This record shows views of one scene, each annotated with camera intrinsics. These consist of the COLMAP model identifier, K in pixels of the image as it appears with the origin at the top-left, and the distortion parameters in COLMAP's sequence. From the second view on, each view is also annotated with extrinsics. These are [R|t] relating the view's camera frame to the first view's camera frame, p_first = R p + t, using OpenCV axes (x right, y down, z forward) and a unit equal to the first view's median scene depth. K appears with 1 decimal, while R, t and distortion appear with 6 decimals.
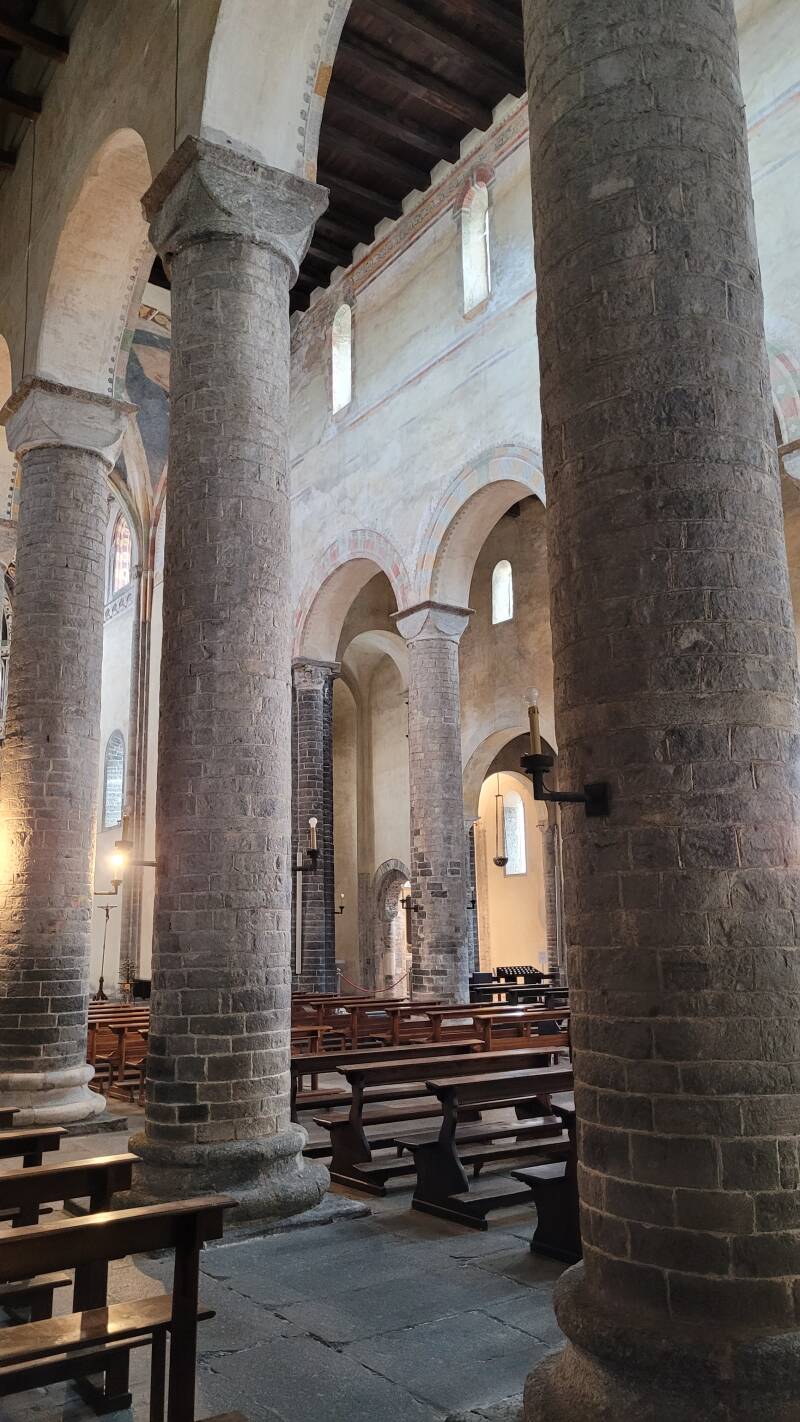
lens RADIAL K [[1081.9, 0, 417.7], [0, 1081.9, 703.5], [0, 0, 1]] dist [0.056660, -0.043846]
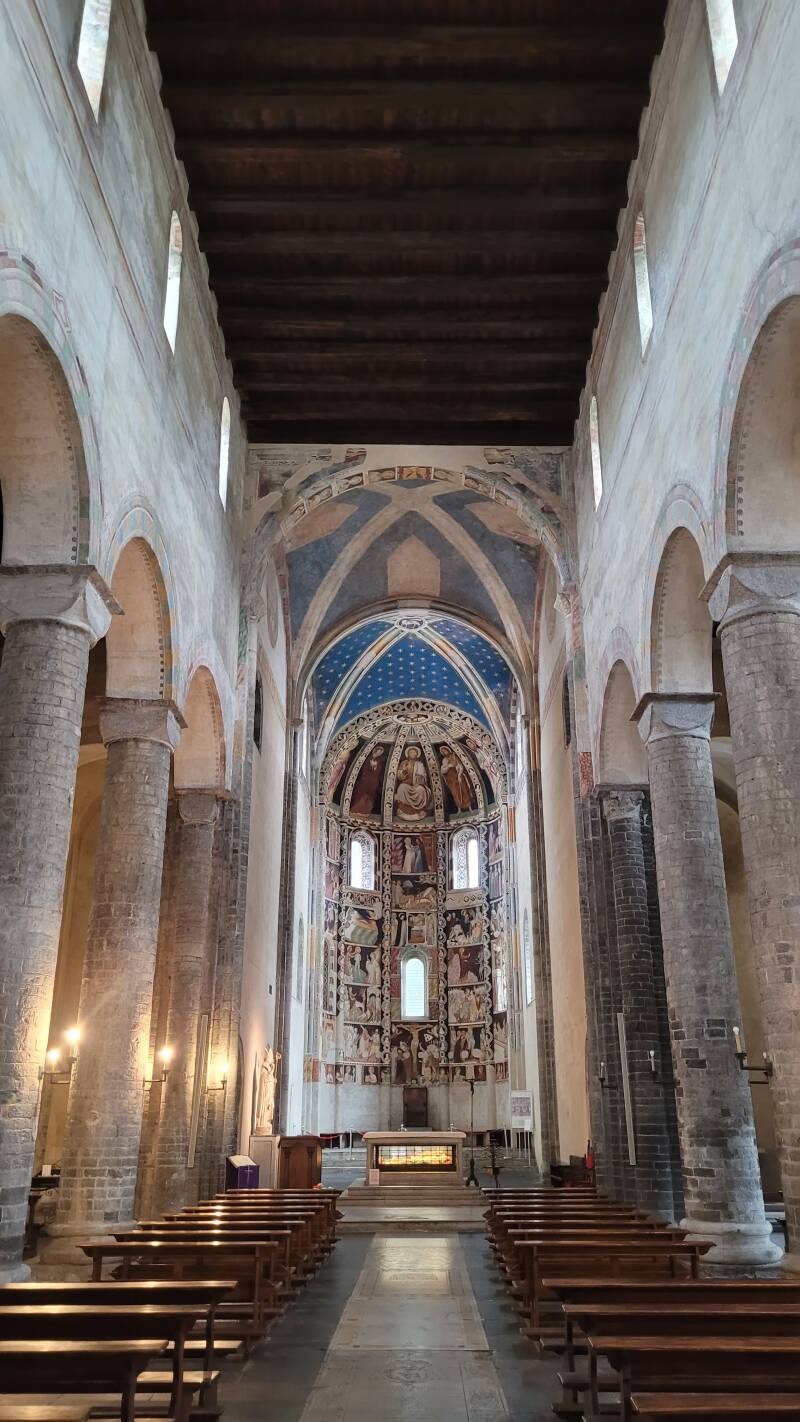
lens RADIAL K [[1081.9, 0, 417.7], [0, 1081.9, 703.5], [0, 0, 1]] dist [0.056660, -0.043846]
pose [[0.813433, -0.193789, -0.548427, 0.323256], [0.113482, 0.977623, -0.177129, 0.039746], [0.570480, 0.081846, 0.817223, 0.228268]]
